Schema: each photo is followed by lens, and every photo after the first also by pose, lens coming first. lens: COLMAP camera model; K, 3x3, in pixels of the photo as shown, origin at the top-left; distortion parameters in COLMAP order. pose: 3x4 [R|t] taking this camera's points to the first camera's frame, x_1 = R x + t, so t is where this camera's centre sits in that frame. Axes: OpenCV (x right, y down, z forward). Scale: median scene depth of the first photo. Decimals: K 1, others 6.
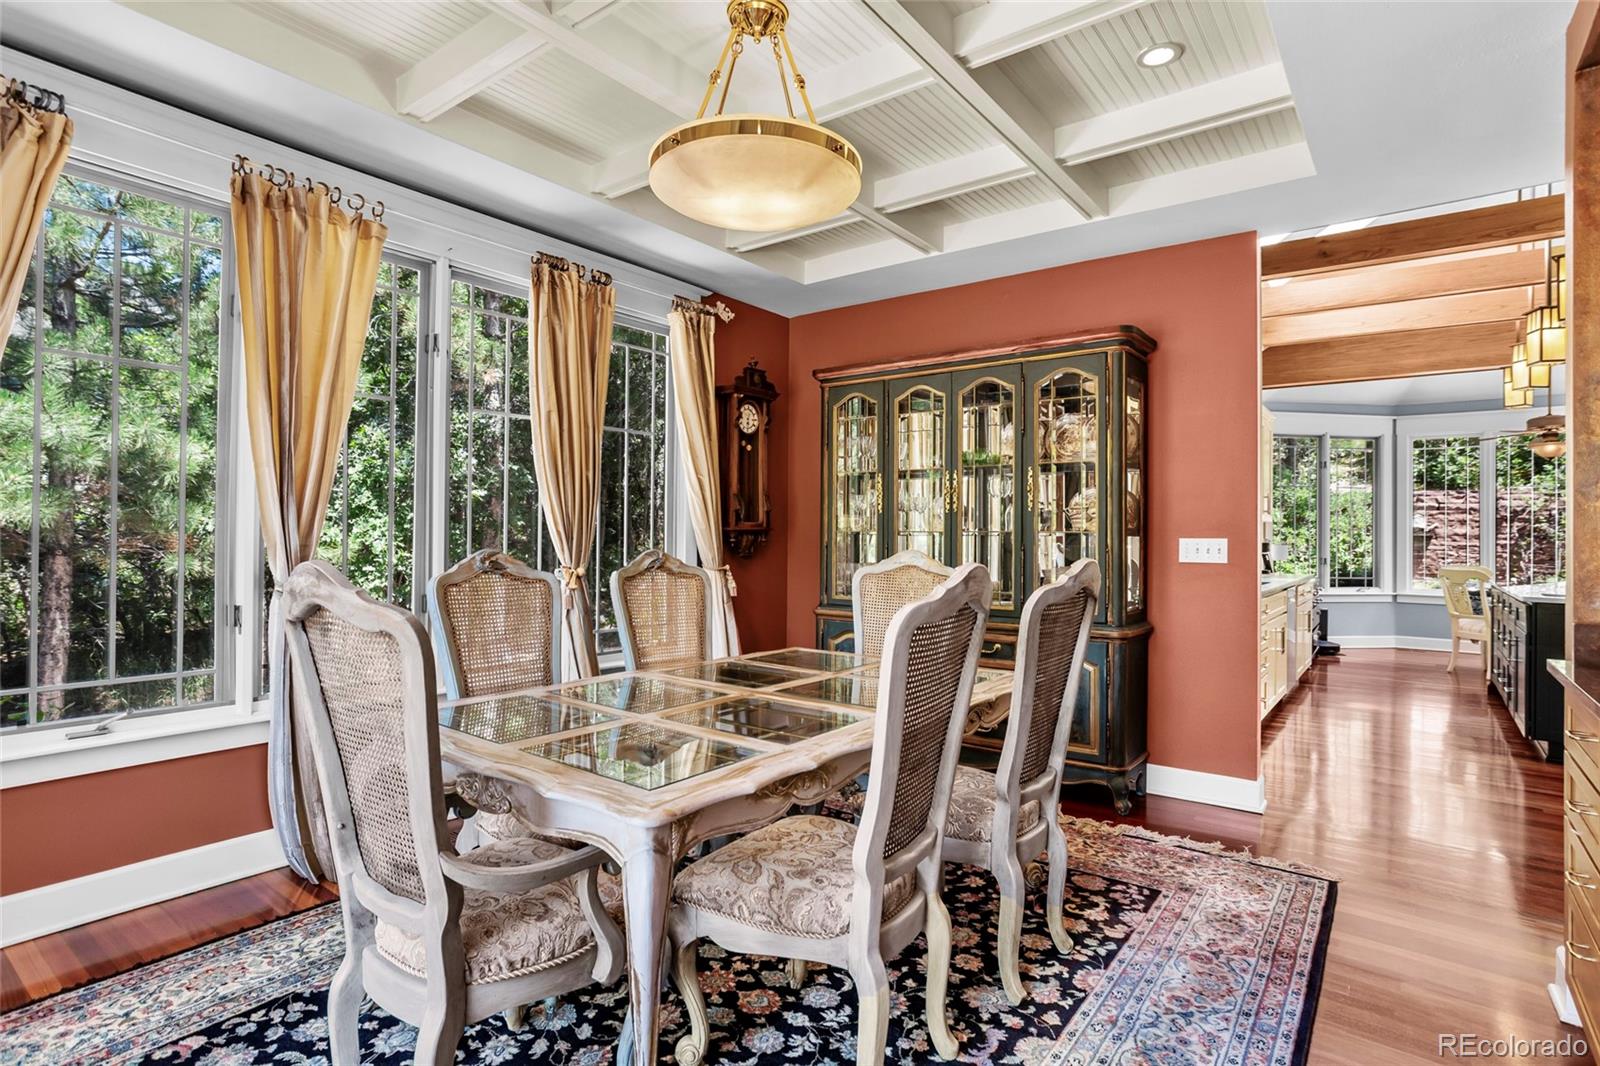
lens RADIAL K [[814.5, 0, 785.1], [0, 814.5, 532.9], [0, 0, 1]] dist [-0.021904, 0.002697]
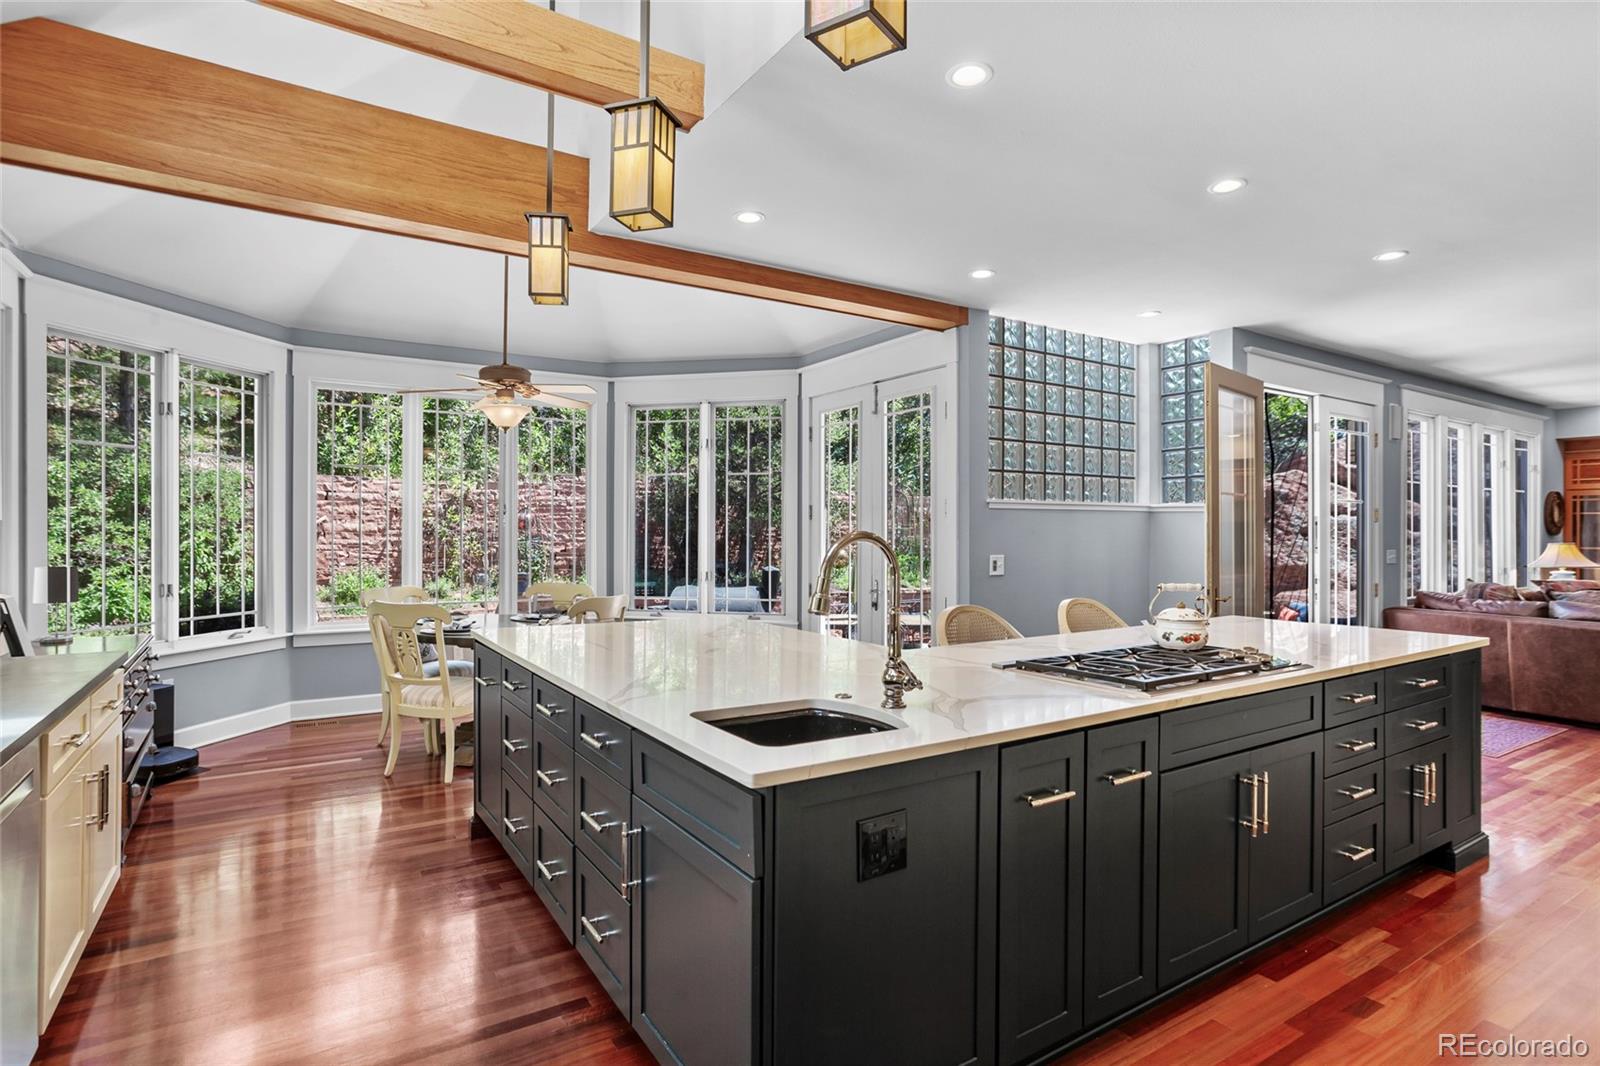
lens RADIAL K [[814.5, 0, 786.5], [0, 814.5, 527.3], [0, 0, 1]] dist [-0.021904, 0.002697]
pose [[0.336735, -0.003507, 0.941593, 0.298922], [-0.004294, 0.999977, 0.005260, -0.009837], [-0.941590, -0.005815, 0.336712, 0.426946]]
